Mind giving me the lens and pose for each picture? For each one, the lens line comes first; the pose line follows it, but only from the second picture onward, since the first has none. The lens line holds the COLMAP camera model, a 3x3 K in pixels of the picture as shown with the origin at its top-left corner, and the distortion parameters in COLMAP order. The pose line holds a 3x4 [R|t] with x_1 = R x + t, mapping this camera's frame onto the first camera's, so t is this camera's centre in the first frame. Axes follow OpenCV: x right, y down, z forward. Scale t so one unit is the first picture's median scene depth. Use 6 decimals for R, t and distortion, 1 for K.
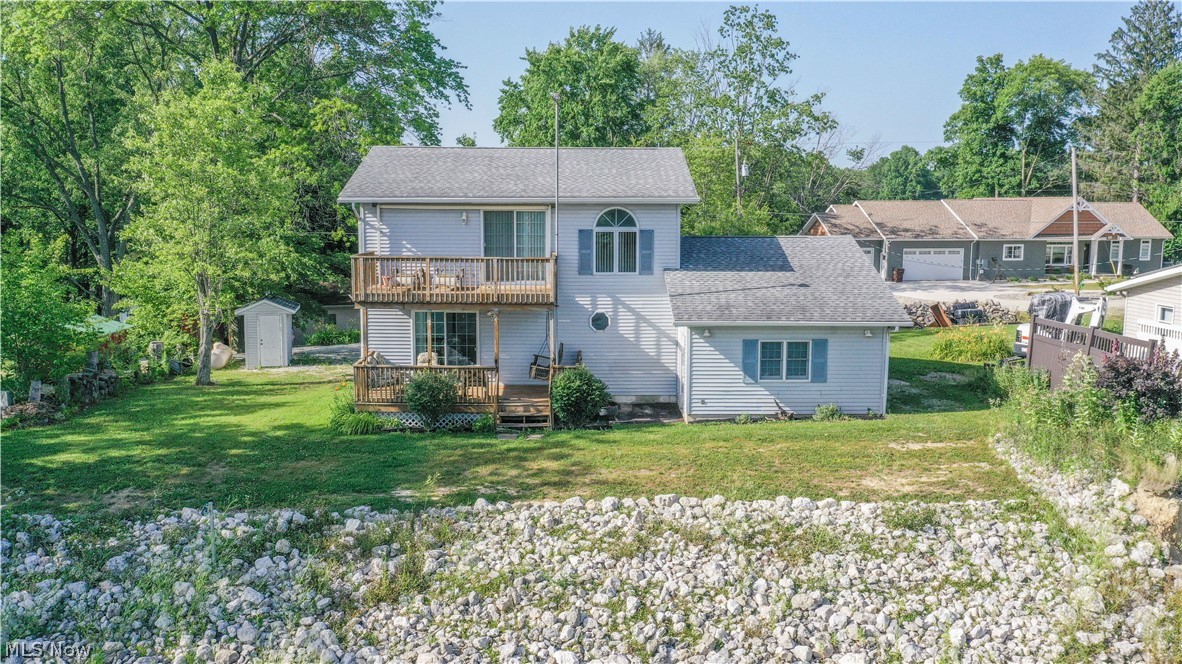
lens RADIAL K [[969.7, 0, 590.0], [0, 969.7, 329.4], [0, 0, 1]] dist [-0.000135, 0.003080]
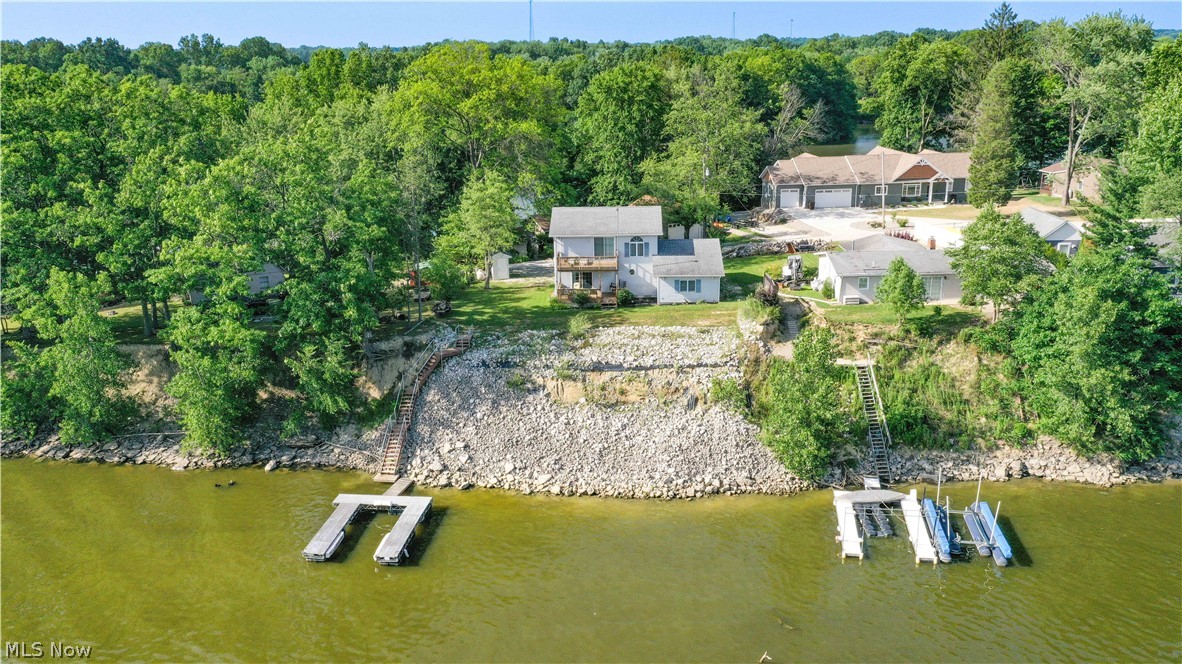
lens RADIAL K [[904.4, 0, 591.0], [0, 904.4, 332.0], [0, 0, 1]] dist [0.000244, 0.003608]
pose [[0.998306, -0.005312, -0.057944, 0.049620], [0.014603, 0.986826, 0.161125, -0.306681], [0.056325, -0.161698, 0.985232, -2.020346]]
